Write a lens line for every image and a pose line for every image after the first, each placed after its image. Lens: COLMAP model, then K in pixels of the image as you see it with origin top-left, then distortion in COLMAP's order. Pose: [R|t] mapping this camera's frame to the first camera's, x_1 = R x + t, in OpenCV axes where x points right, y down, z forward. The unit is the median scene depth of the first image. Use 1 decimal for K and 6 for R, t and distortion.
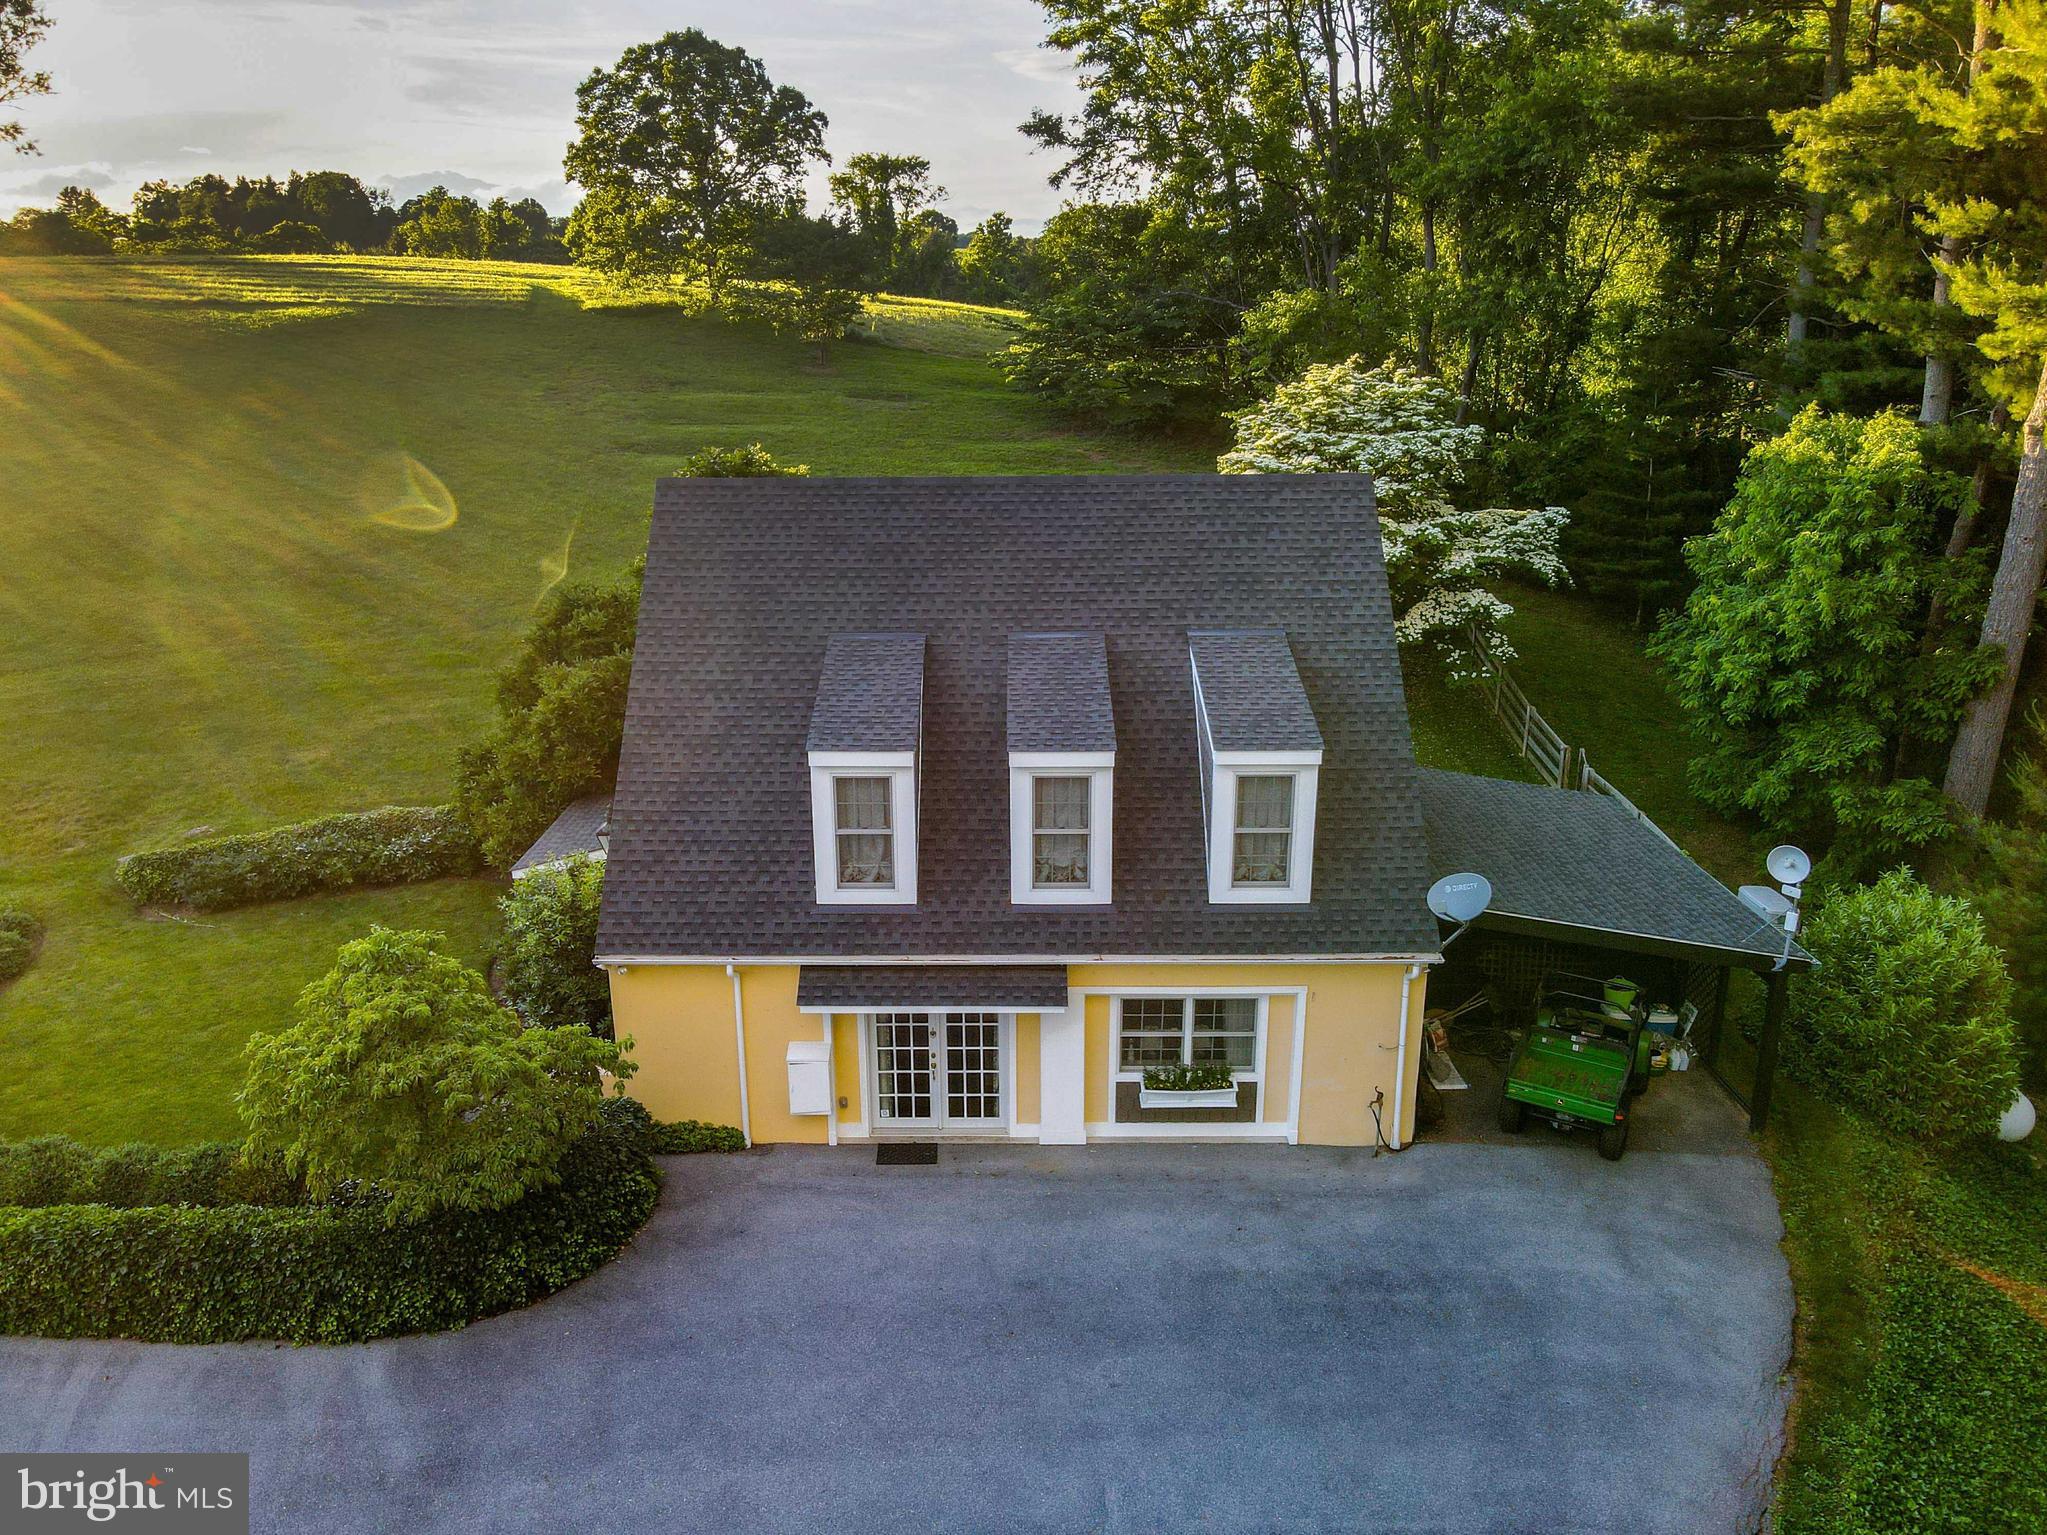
lens RADIAL K [[1432.1, 0, 1025.2], [0, 1432.1, 768.1], [0, 0, 1]] dist [-0.001314, 0.010347]
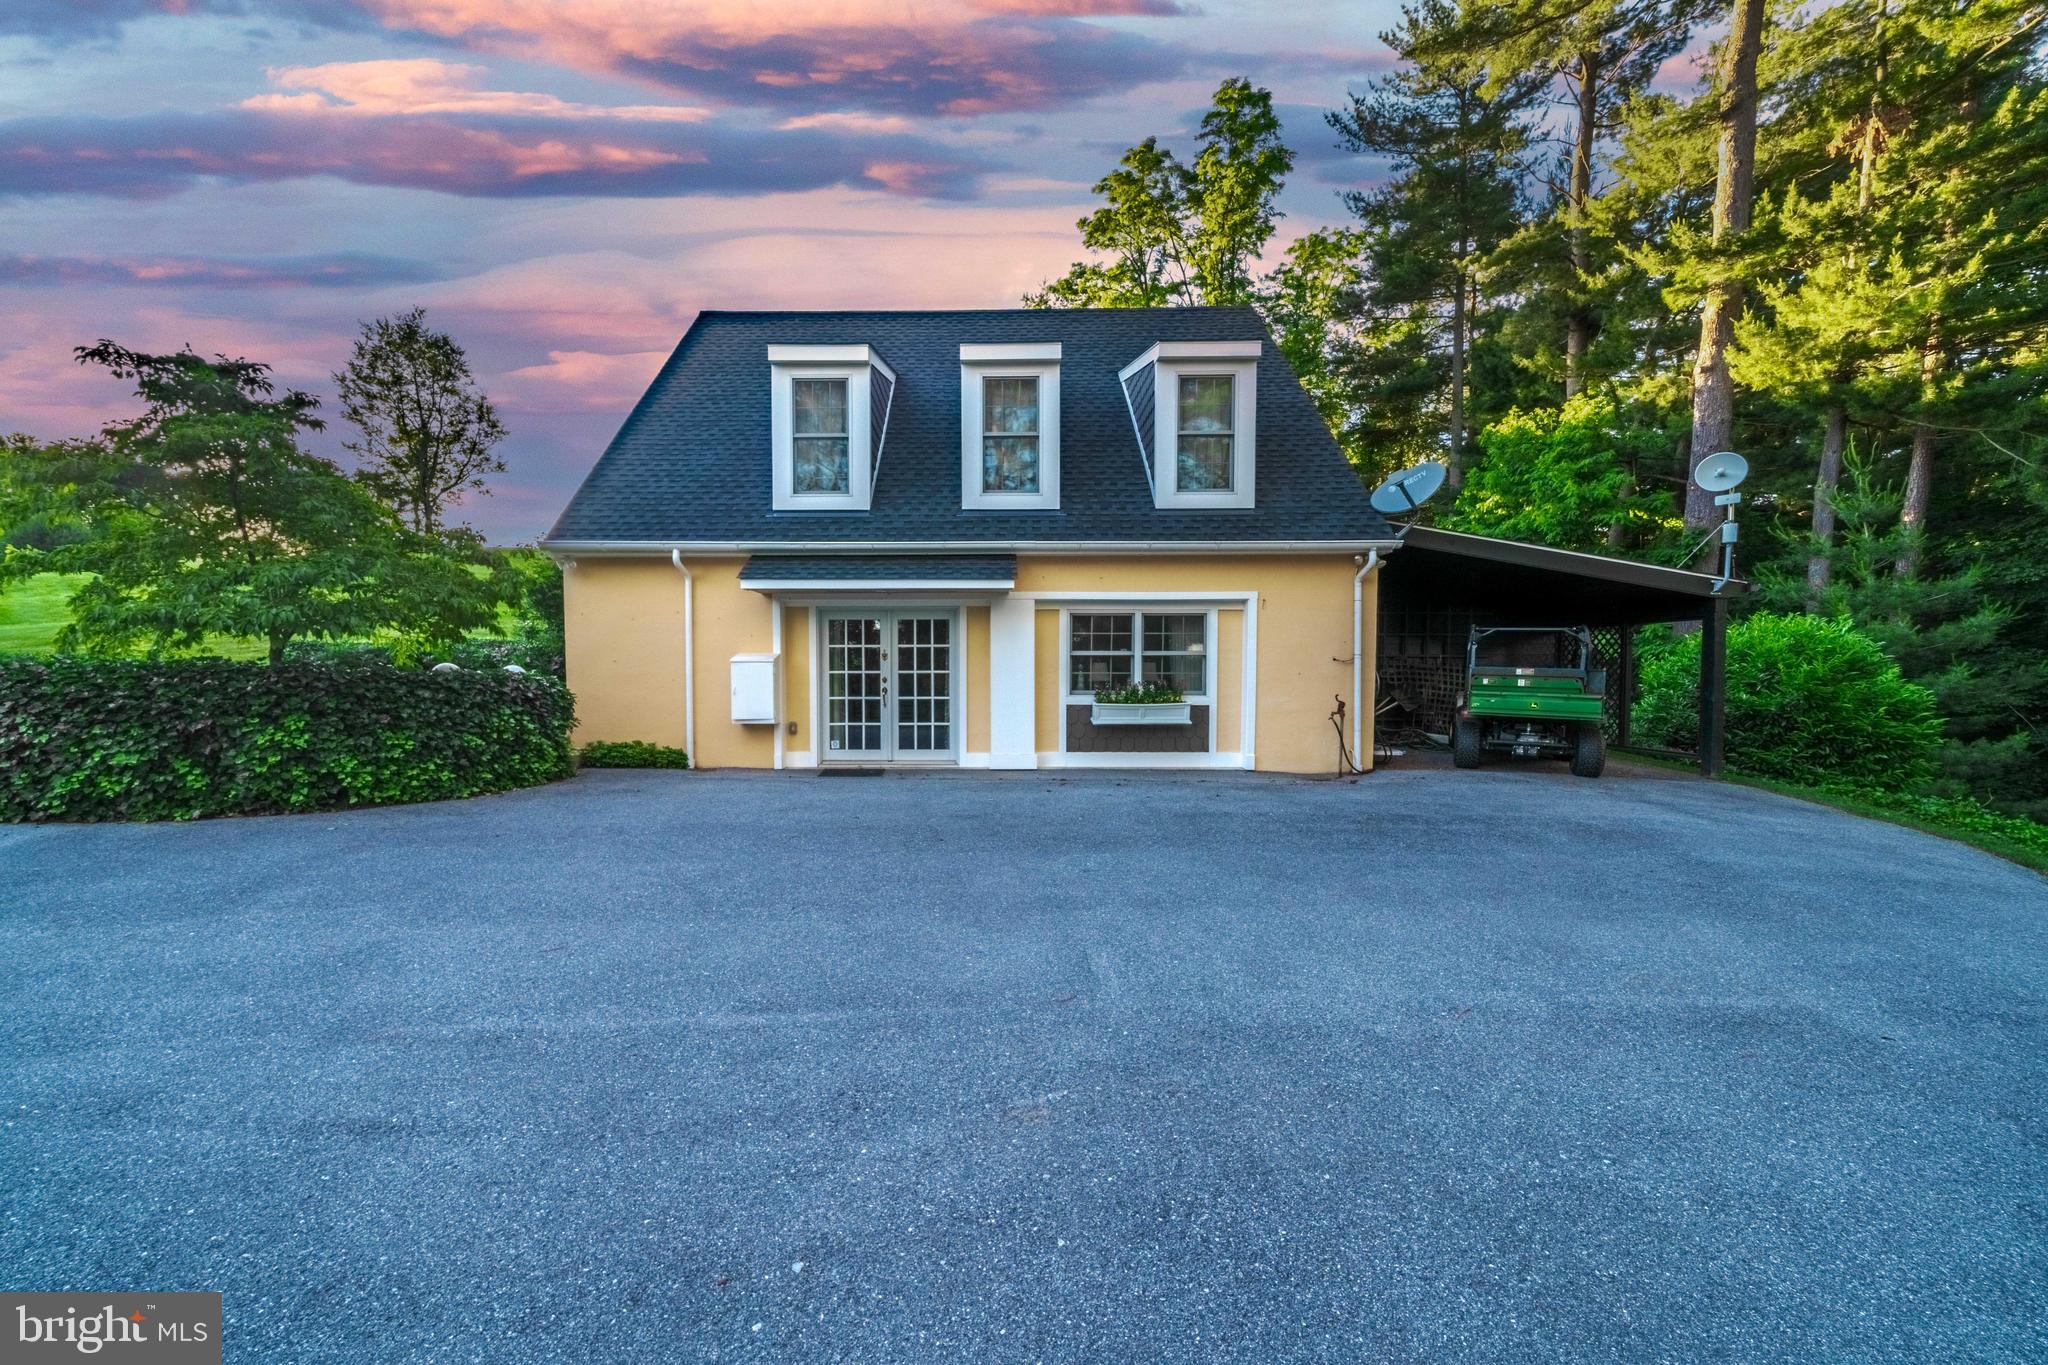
lens RADIAL K [[762.7, 0, 988.1], [0, 762.7, 652.7], [0, 0, 1]] dist [-0.000625, -0.000358]
pose [[0.999928, 0.003544, -0.011459, 0.015164], [-0.006372, 0.966363, -0.257104, 0.325272], [0.010162, 0.257158, 0.966316, 0.486064]]
